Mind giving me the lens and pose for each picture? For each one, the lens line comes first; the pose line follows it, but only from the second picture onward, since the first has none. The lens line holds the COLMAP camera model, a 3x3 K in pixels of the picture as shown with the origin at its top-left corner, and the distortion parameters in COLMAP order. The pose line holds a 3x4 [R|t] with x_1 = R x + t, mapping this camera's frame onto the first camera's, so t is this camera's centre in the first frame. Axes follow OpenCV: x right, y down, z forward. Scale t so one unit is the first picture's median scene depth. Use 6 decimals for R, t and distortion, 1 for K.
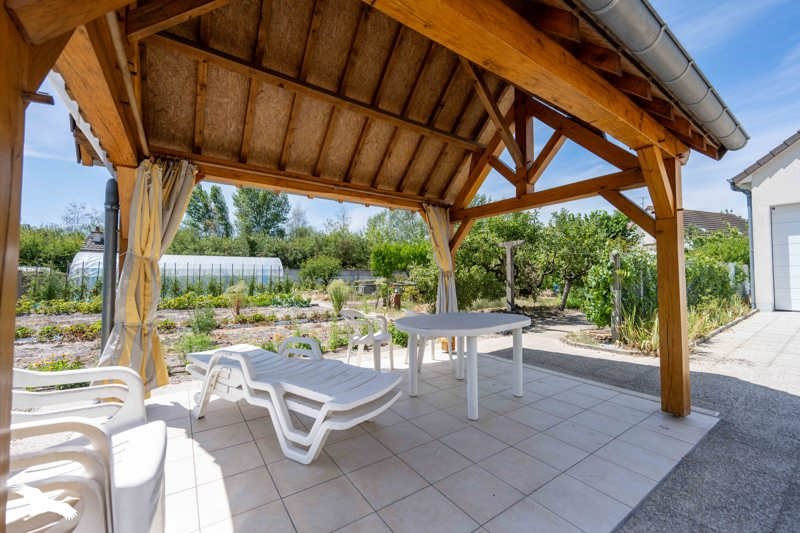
lens RADIAL K [[314.6, 0, 390.4], [0, 314.6, 266.4], [0, 0, 1]] dist [-0.000341, -0.000009]
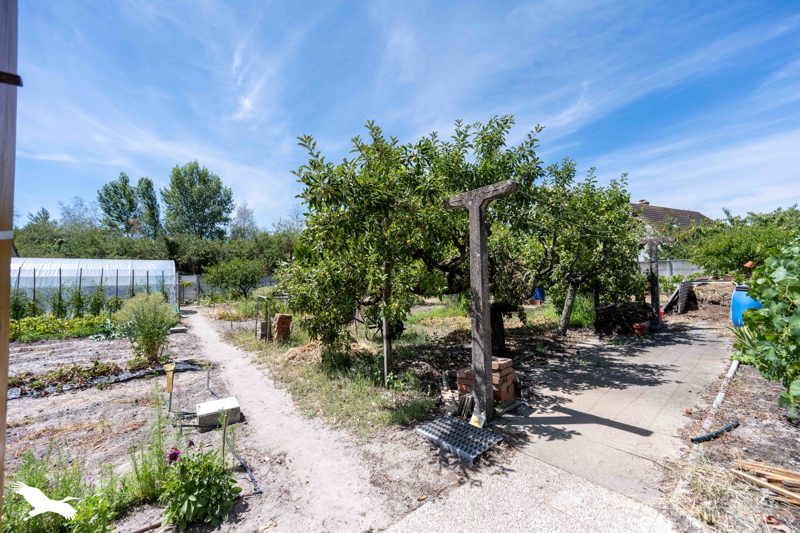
lens RADIAL K [[325.3, 0, 400.0], [0, 325.3, 266.5], [0, 0, 1]] dist [0.000198, 0.000019]
pose [[0.991461, -0.014071, 0.129643, 0.068111], [0.015813, 0.999798, -0.012415, 0.005322], [-0.129442, 0.014359, 0.991483, 0.180668]]
